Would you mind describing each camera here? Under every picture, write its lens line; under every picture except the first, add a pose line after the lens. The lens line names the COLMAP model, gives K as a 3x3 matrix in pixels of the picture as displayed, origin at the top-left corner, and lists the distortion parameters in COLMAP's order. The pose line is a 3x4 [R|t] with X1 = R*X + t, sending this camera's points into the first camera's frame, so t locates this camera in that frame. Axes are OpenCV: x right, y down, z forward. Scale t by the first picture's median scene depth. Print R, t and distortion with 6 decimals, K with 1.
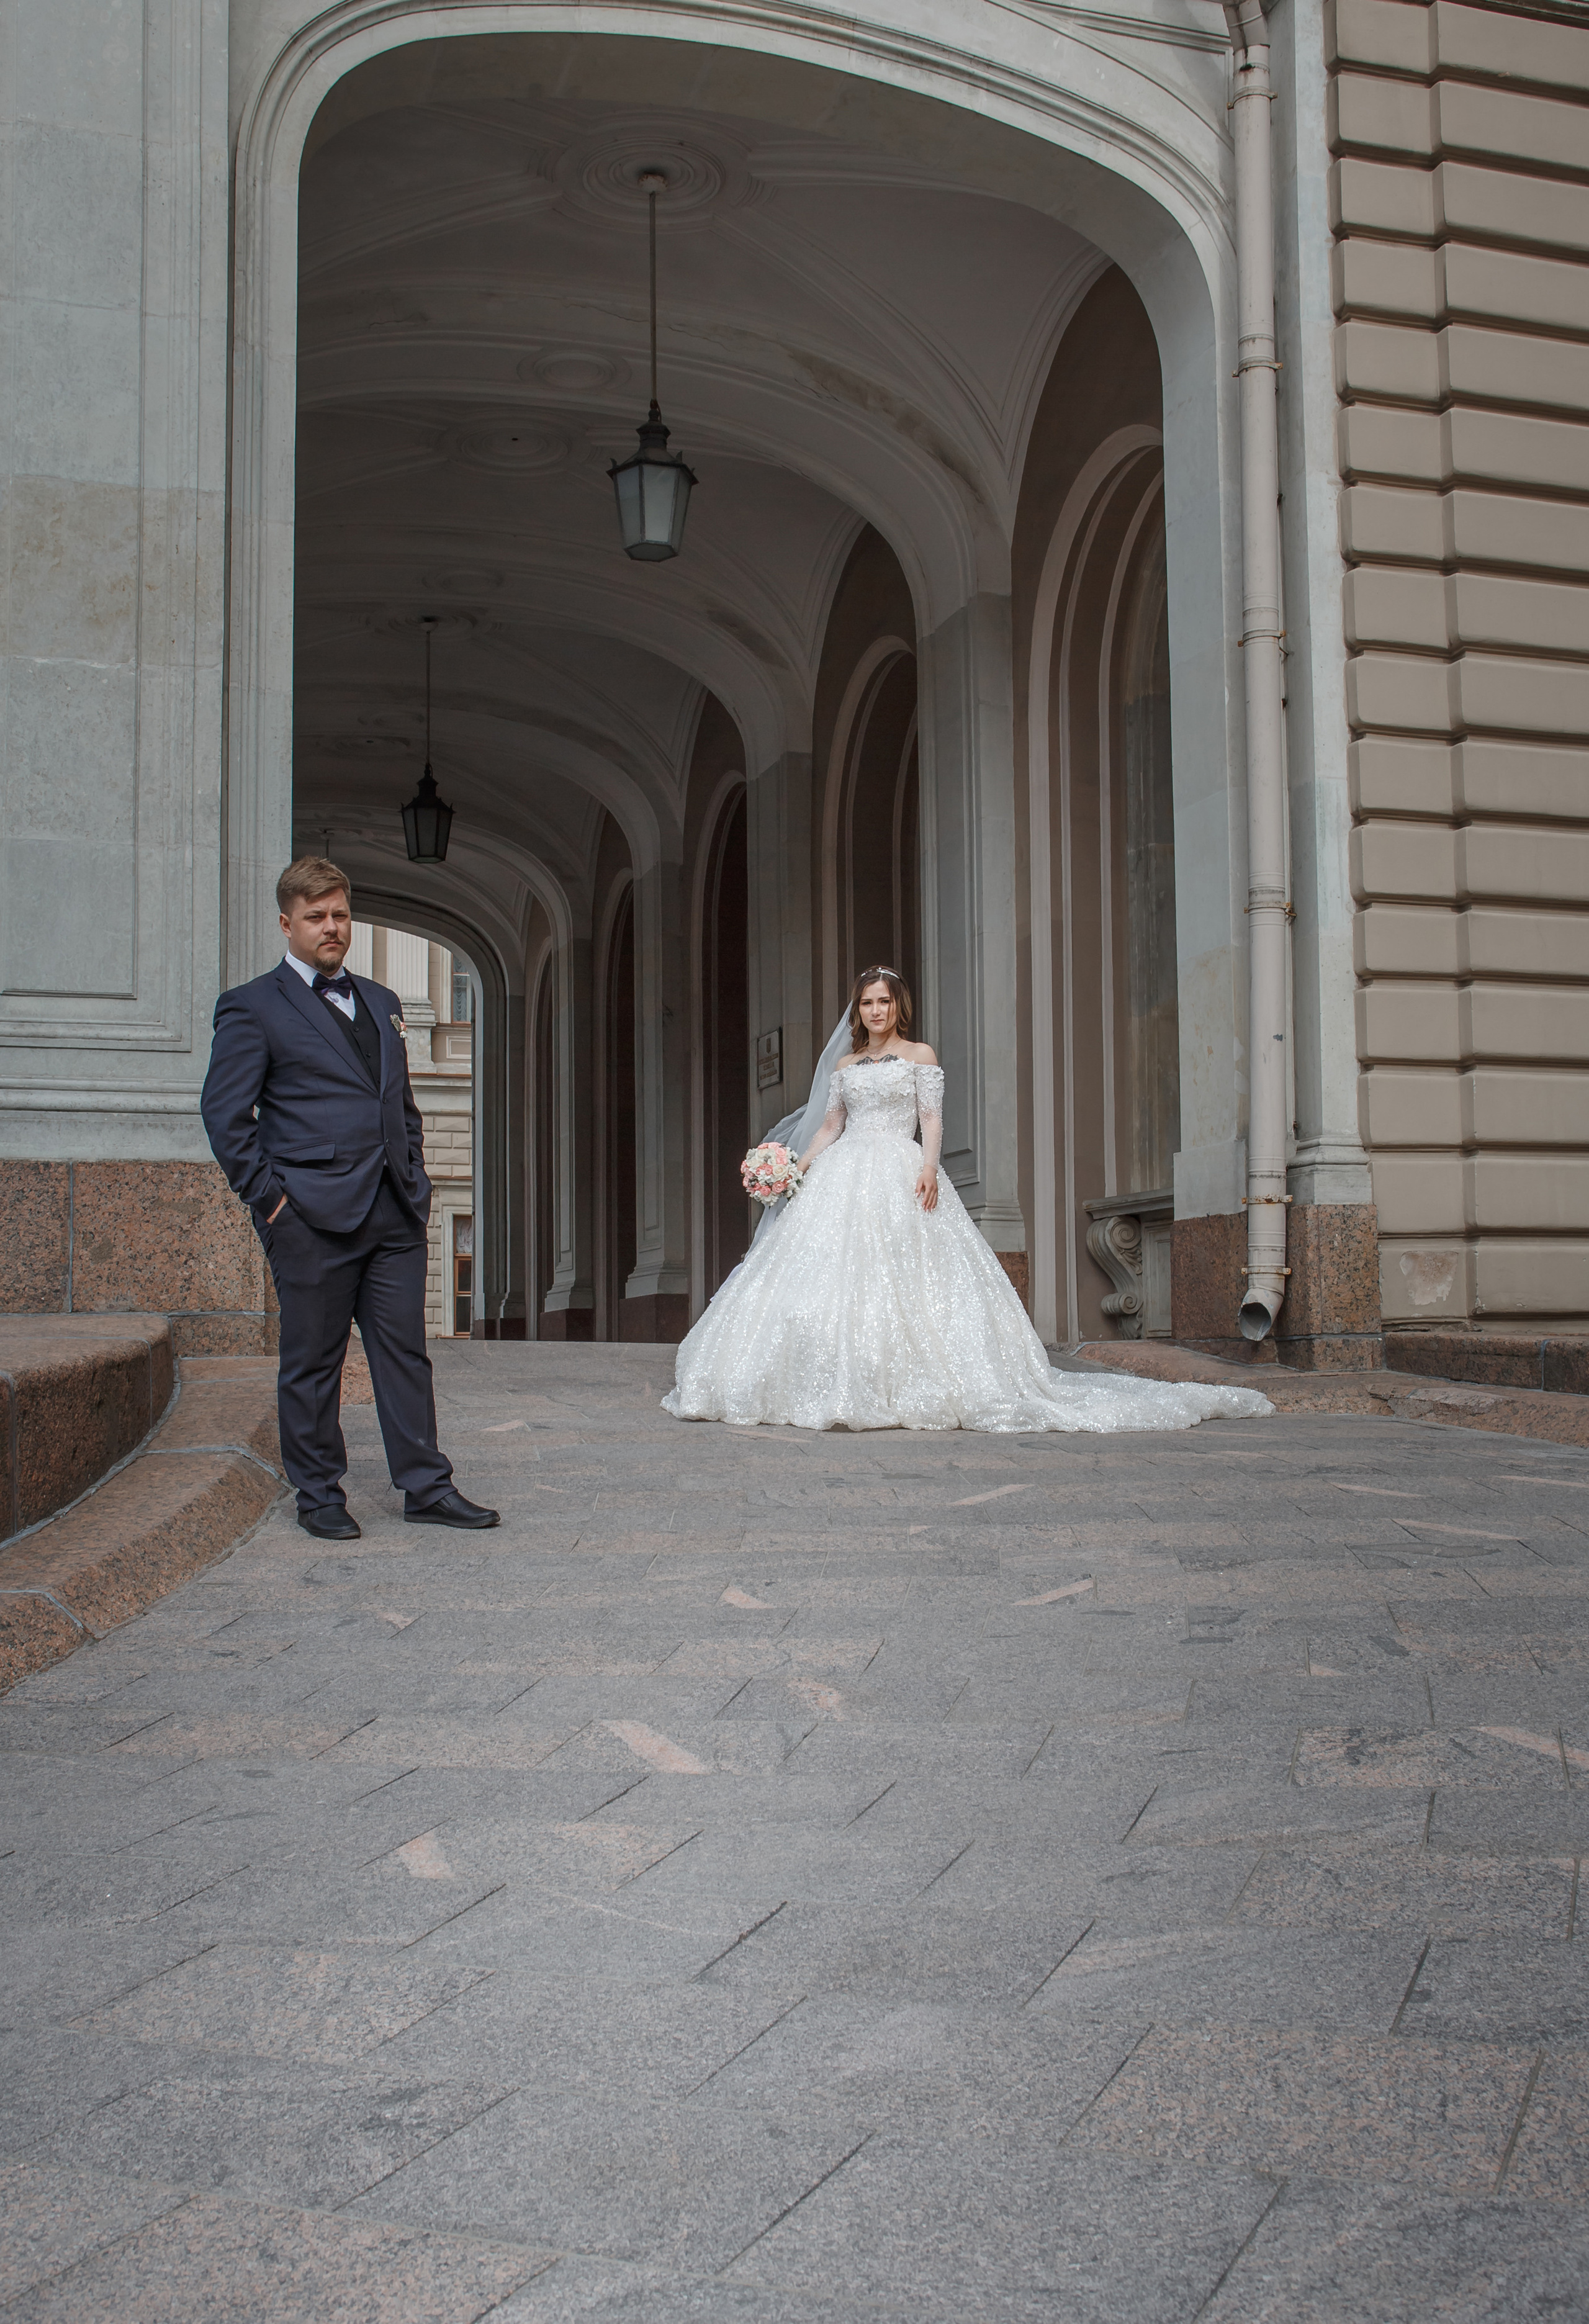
lens RADIAL K [[2389.7, 0, 795.1], [0, 2389.7, 1253.1], [0, 0, 1]] dist [-0.093068, 0.125681]
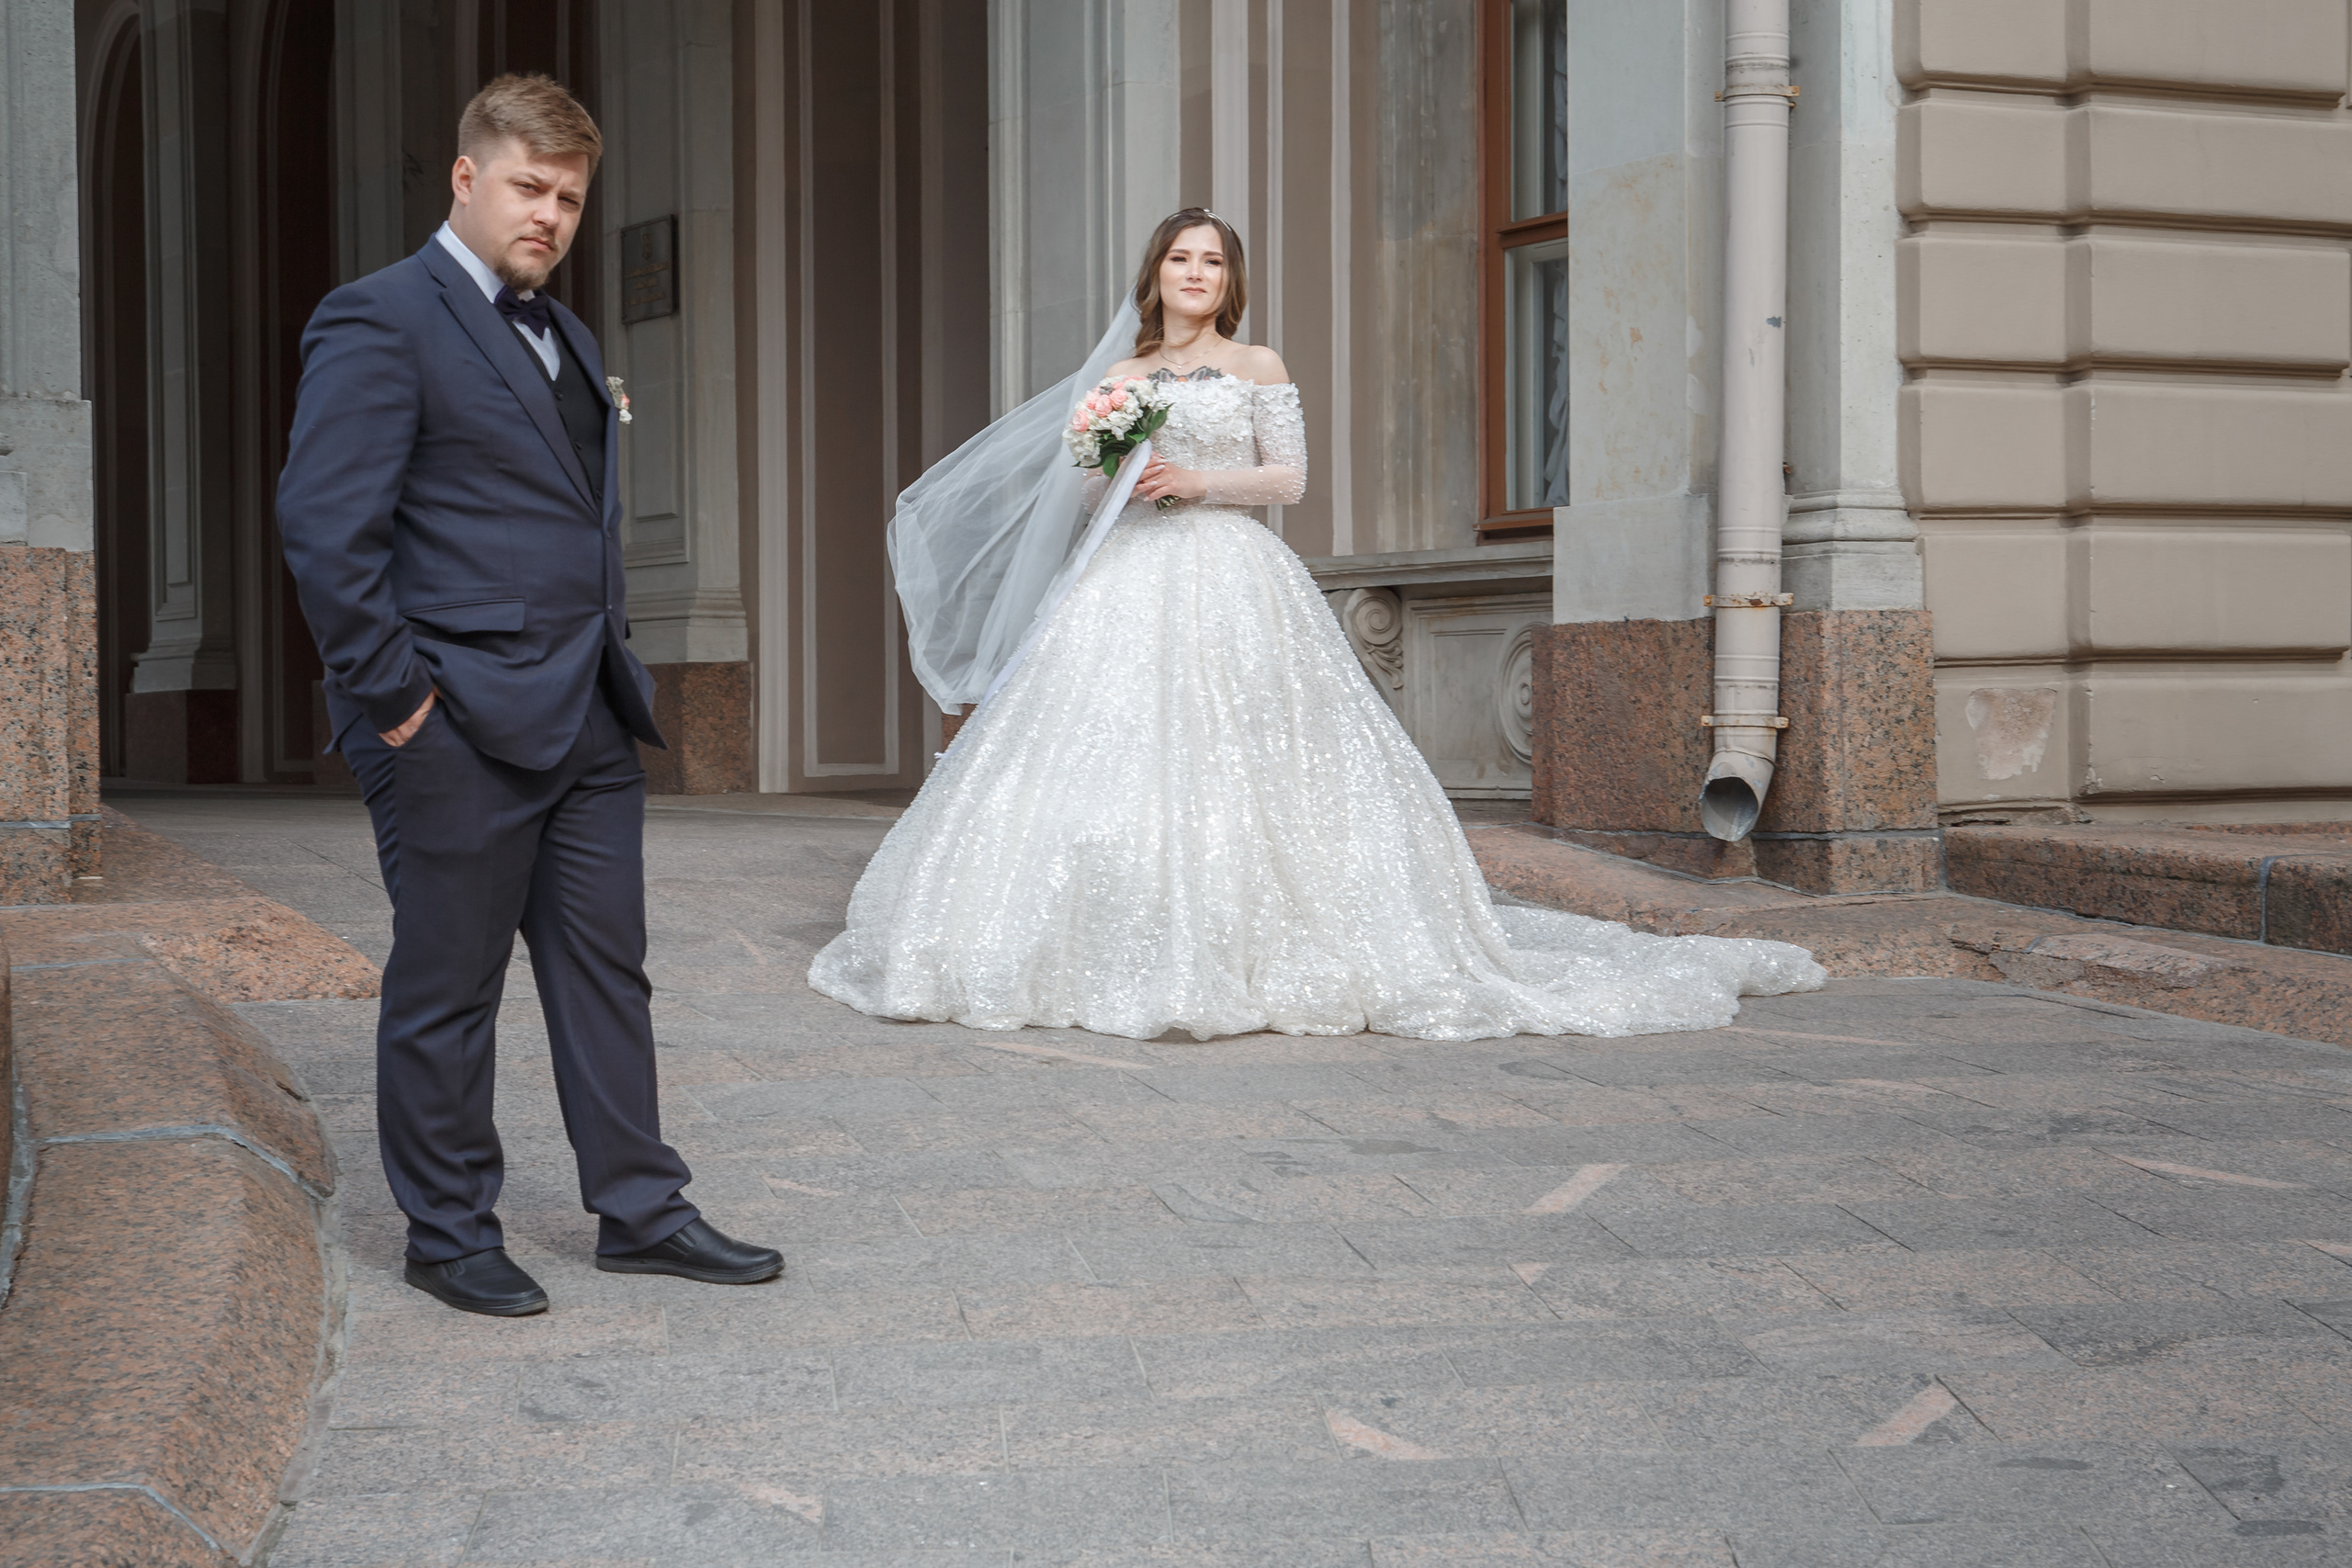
lens RADIAL K [[4159.3, 0, 1162.8], [0, 4159.3, 784.7], [0, 0, 1]] dist [0.090856, 0.142166]
pose [[0.982708, -0.001491, 0.185156, -0.133815], [-0.009745, 0.998165, 0.059761, -0.037119], [-0.184905, -0.060532, 0.980890, 0.018346]]
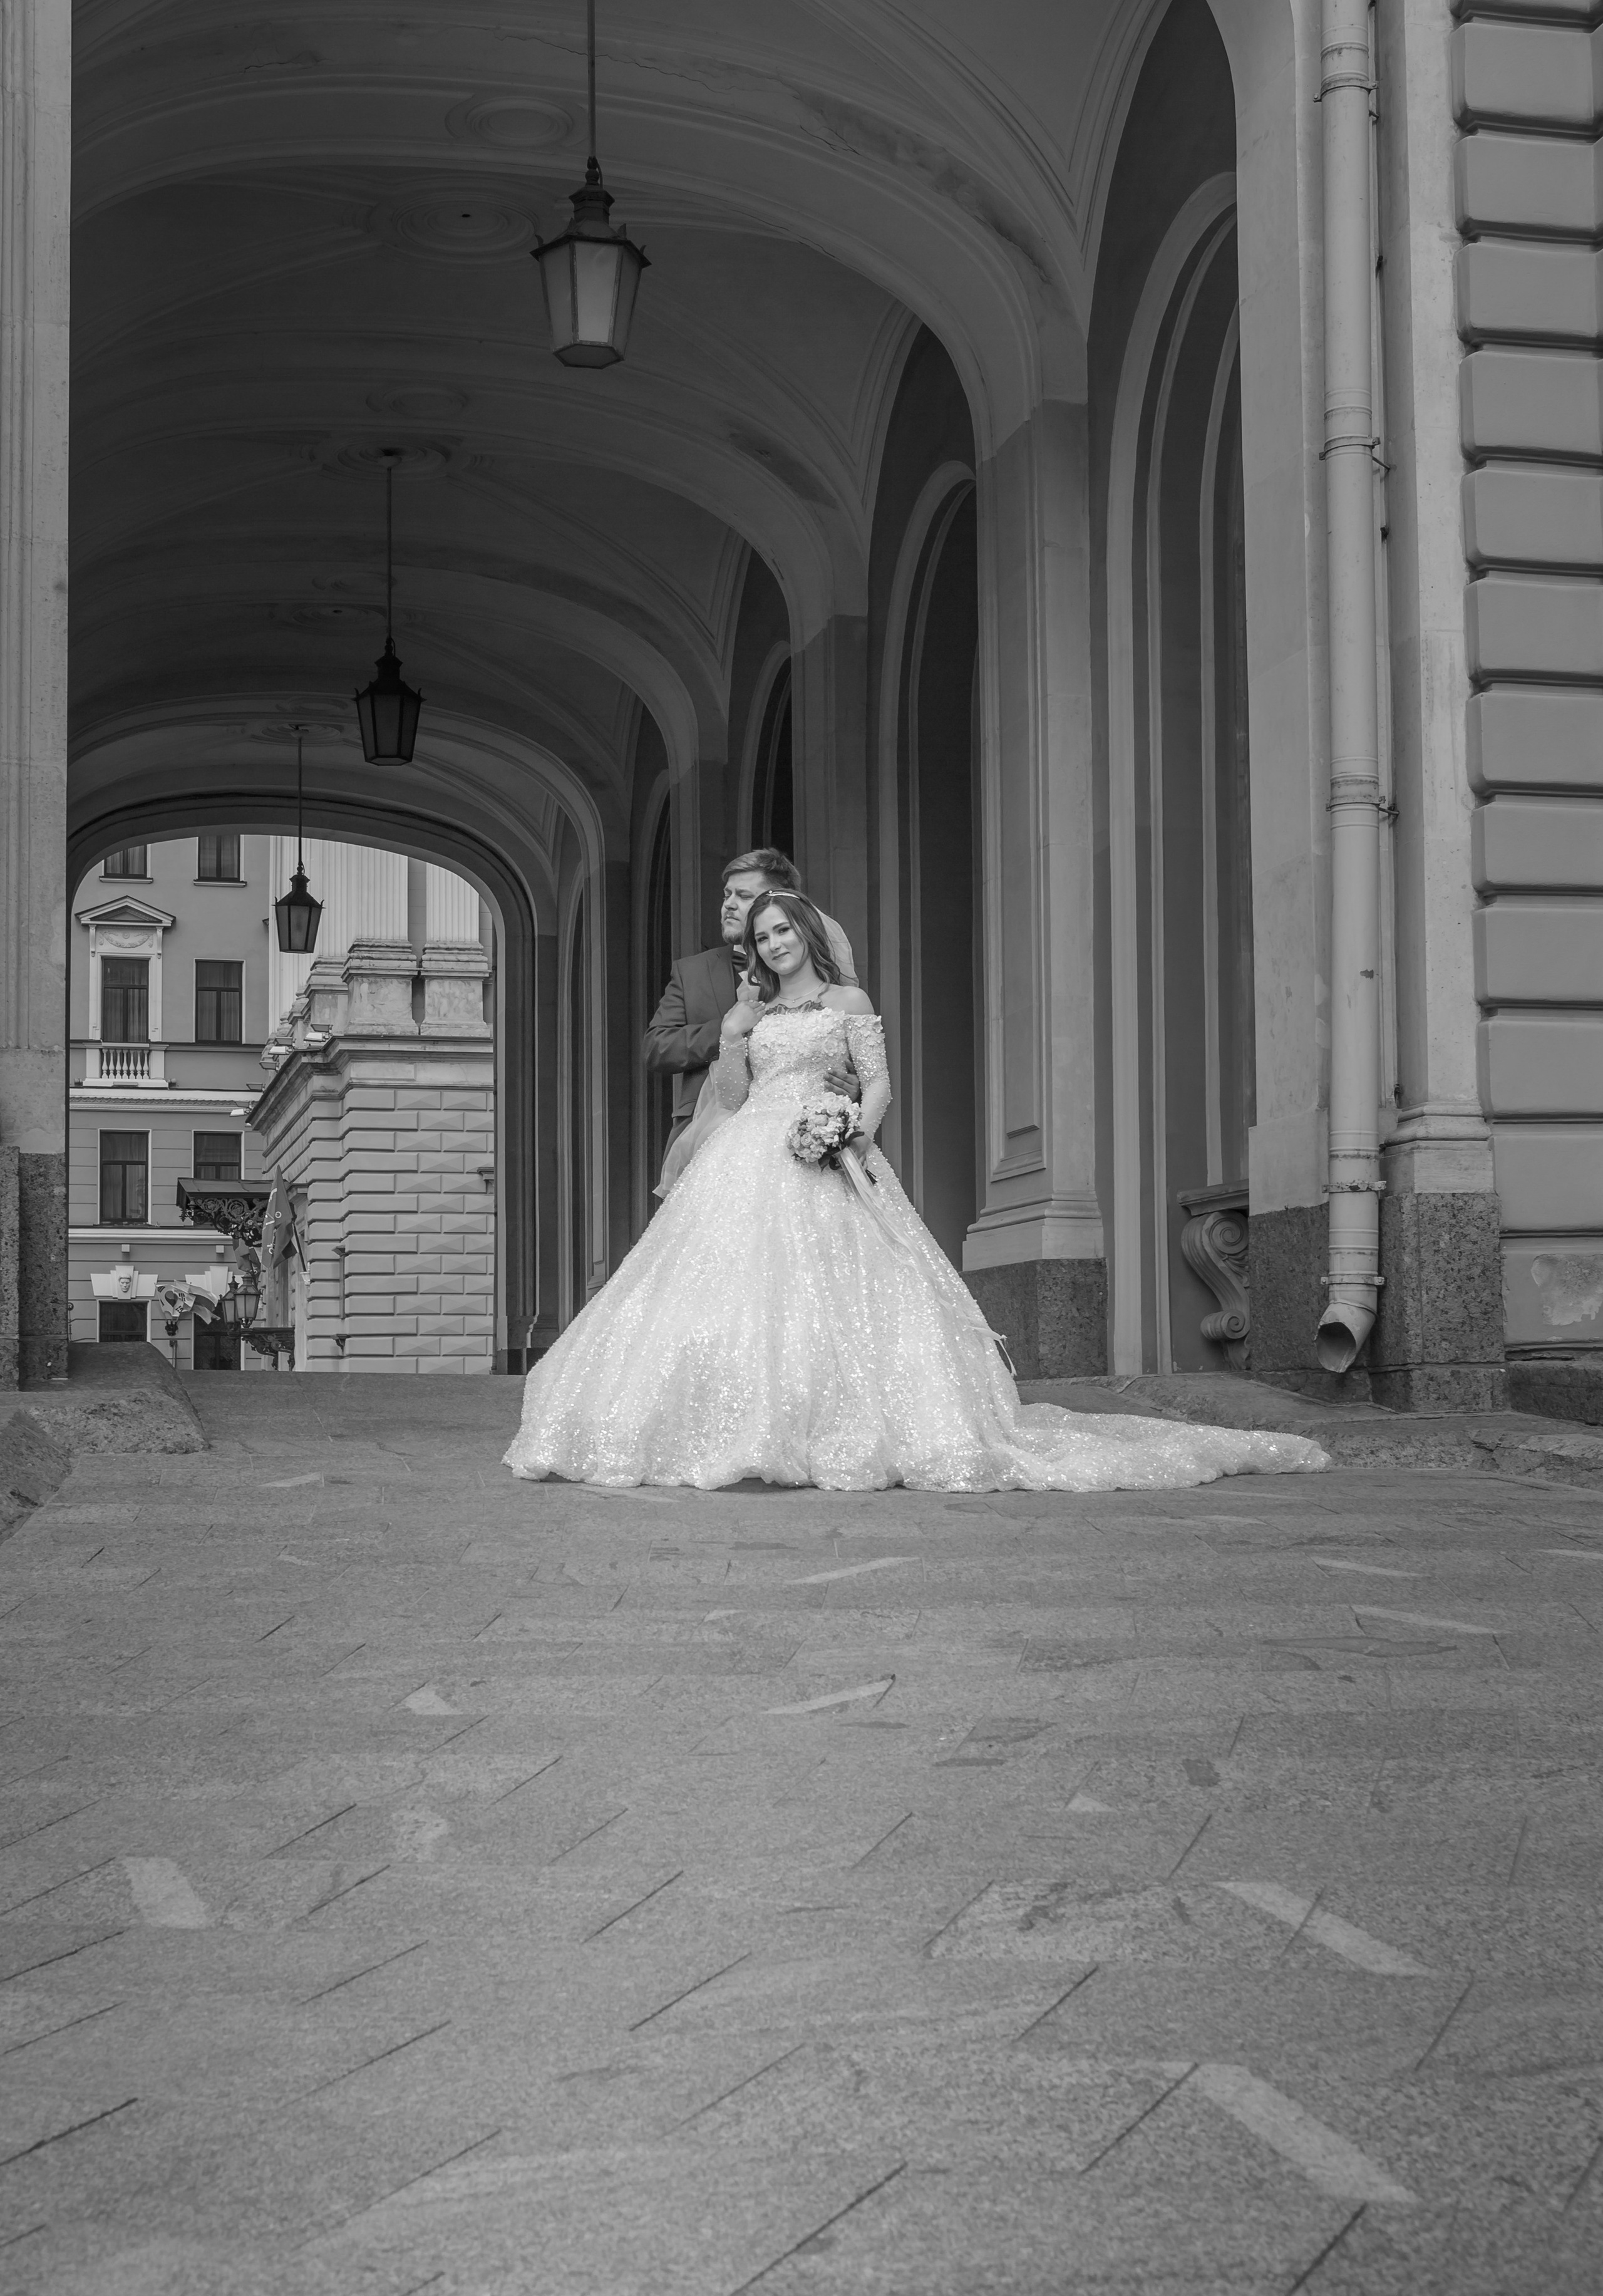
lens RADIAL K [[3060.7, 0, 784.6], [0, 3060.7, 1251.6], [0, 0, 1]] dist [-0.034368, 0.097592]
pose [[0.997734, -0.002925, -0.067218, 0.082649], [0.002598, 0.999984, -0.004949, 0.002543], [0.067232, 0.004763, 0.997726, 0.012683]]
